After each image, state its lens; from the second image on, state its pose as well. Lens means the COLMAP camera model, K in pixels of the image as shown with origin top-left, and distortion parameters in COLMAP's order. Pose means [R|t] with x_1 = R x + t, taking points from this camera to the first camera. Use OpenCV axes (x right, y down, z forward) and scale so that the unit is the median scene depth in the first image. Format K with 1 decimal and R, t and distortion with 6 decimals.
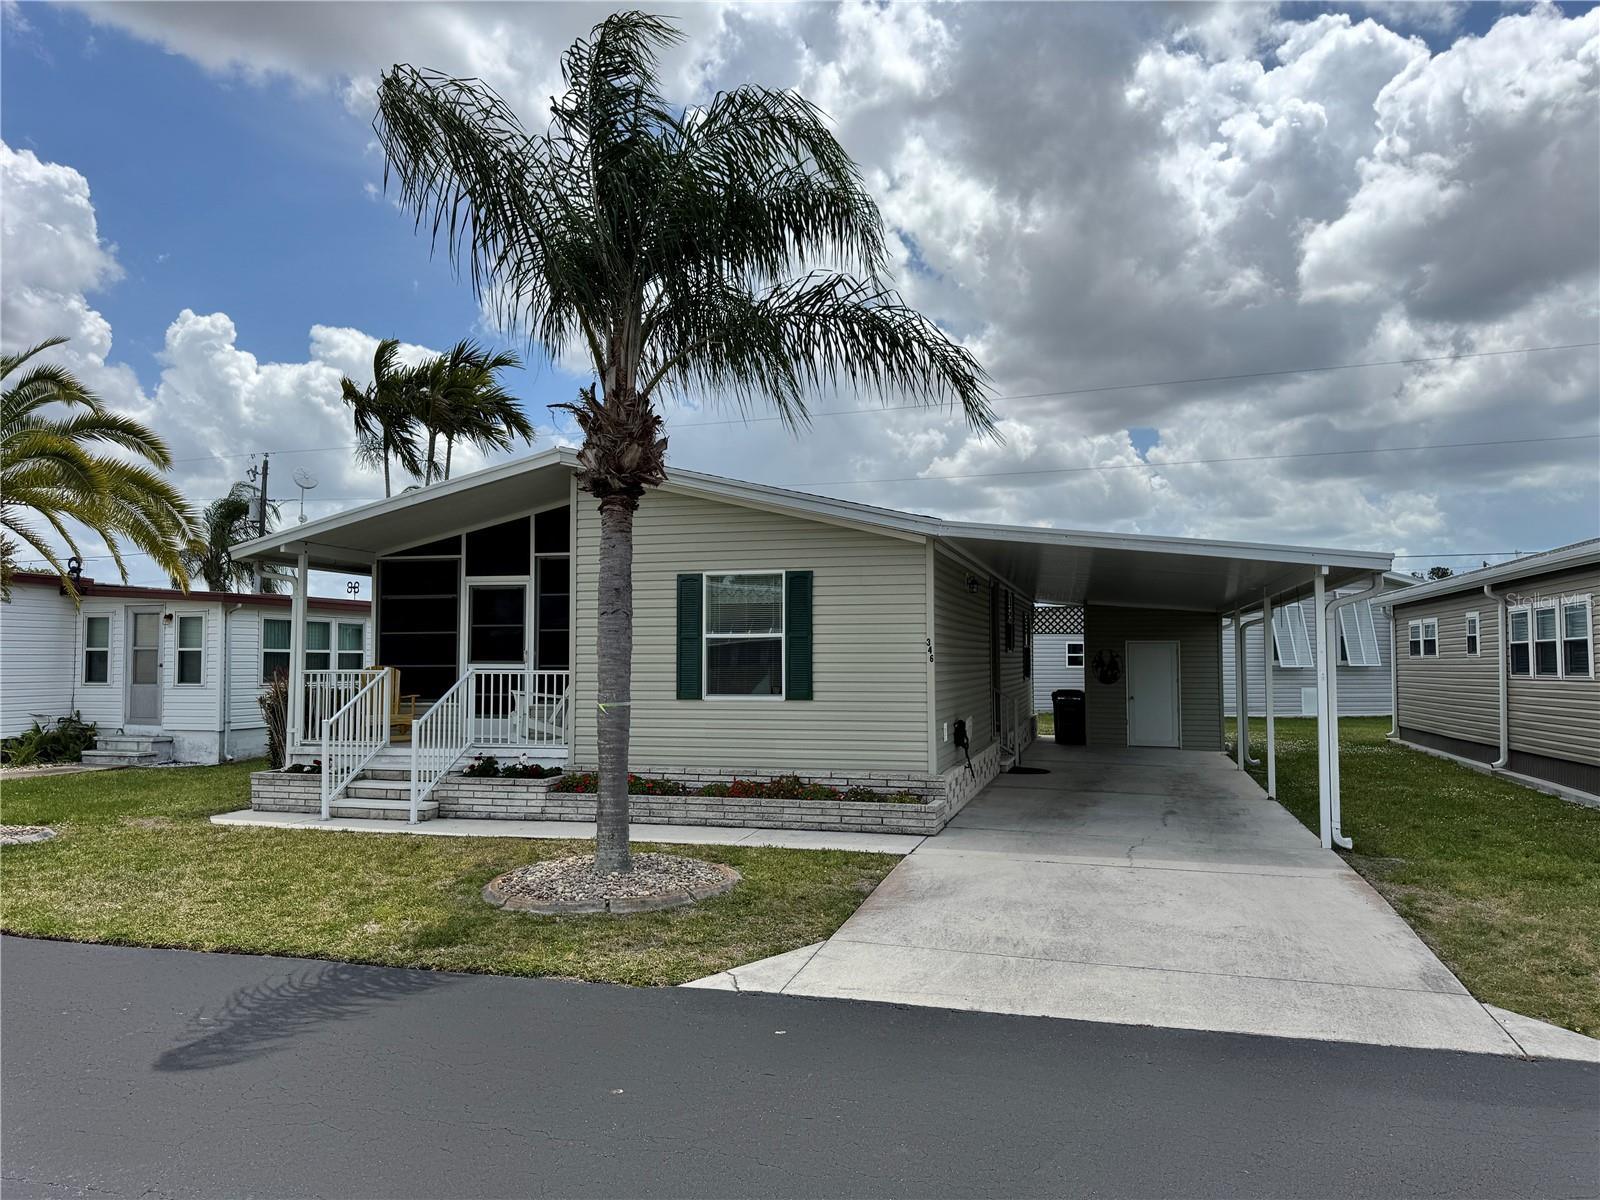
lens RADIAL K [[1117.9, 0, 813.7], [0, 1117.9, 593.5], [0, 0, 1]] dist [0.047116, -0.051458]
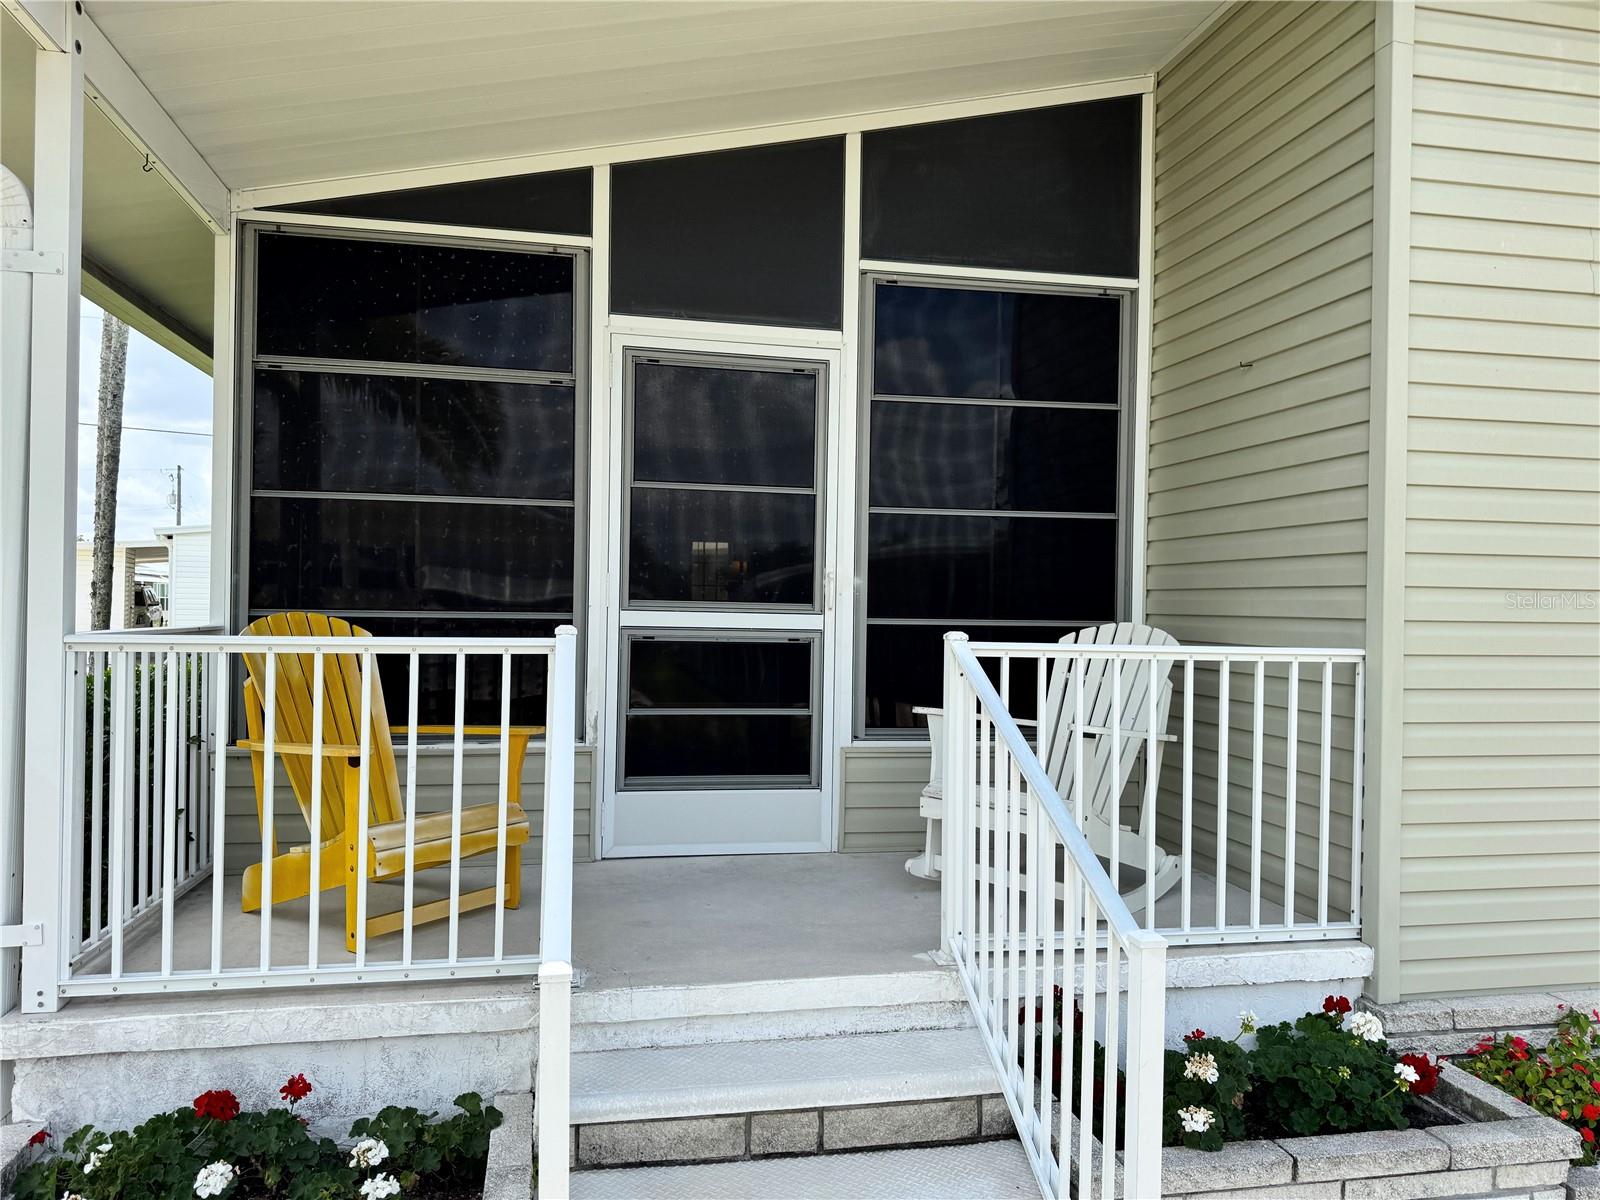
lens RADIAL K [[1122.2, 0, 788.3], [0, 1122.2, 632.3], [0, 0, 1]] dist [0.047460, 0.000837]
pose [[0.897766, 0.005493, 0.440439, -0.483246], [-0.042160, 0.996403, 0.073510, 0.053717], [-0.438451, -0.084564, 0.894768, 0.858953]]
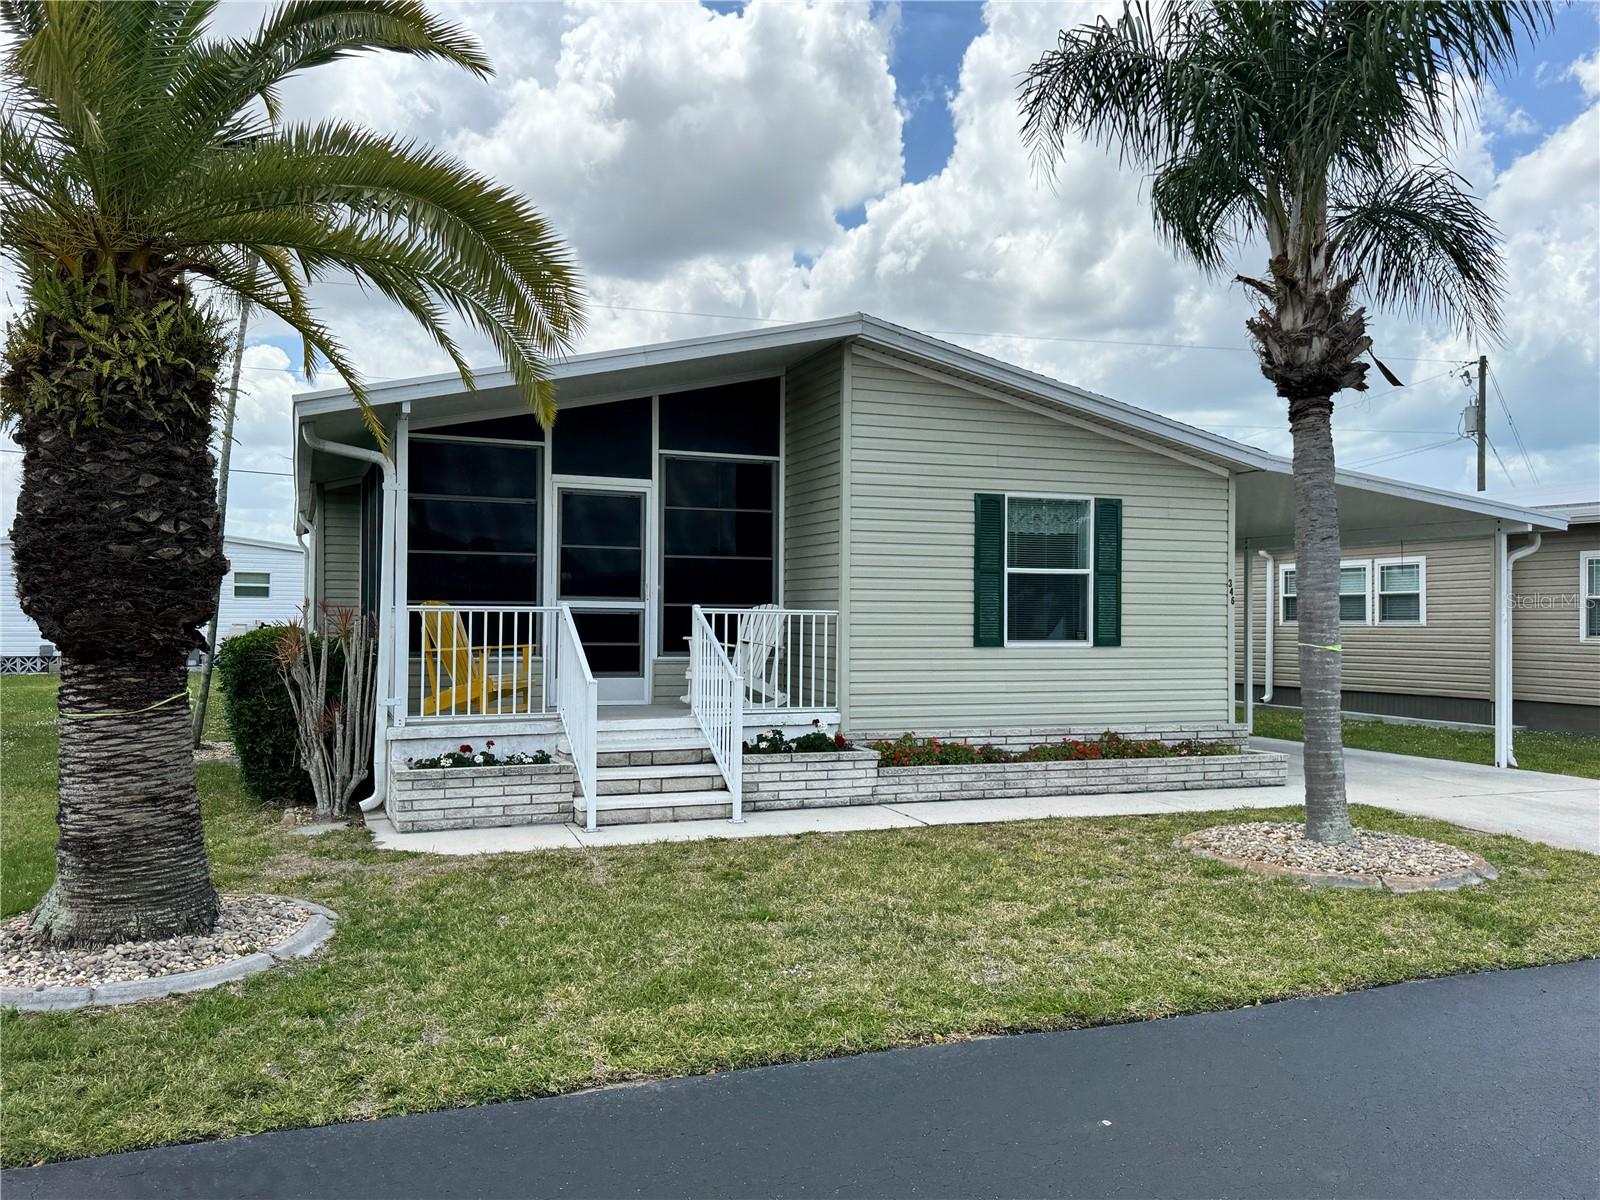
lens RADIAL K [[1262.6, 0, 795.7], [0, 1262.6, 585.6], [0, 0, 1]] dist [0.094515, -0.118547]
pose [[0.805687, 0.021212, 0.591961, -0.789004], [-0.043307, 0.998793, 0.023153, 0.035173], [-0.590756, -0.044291, 0.805634, 0.339534]]
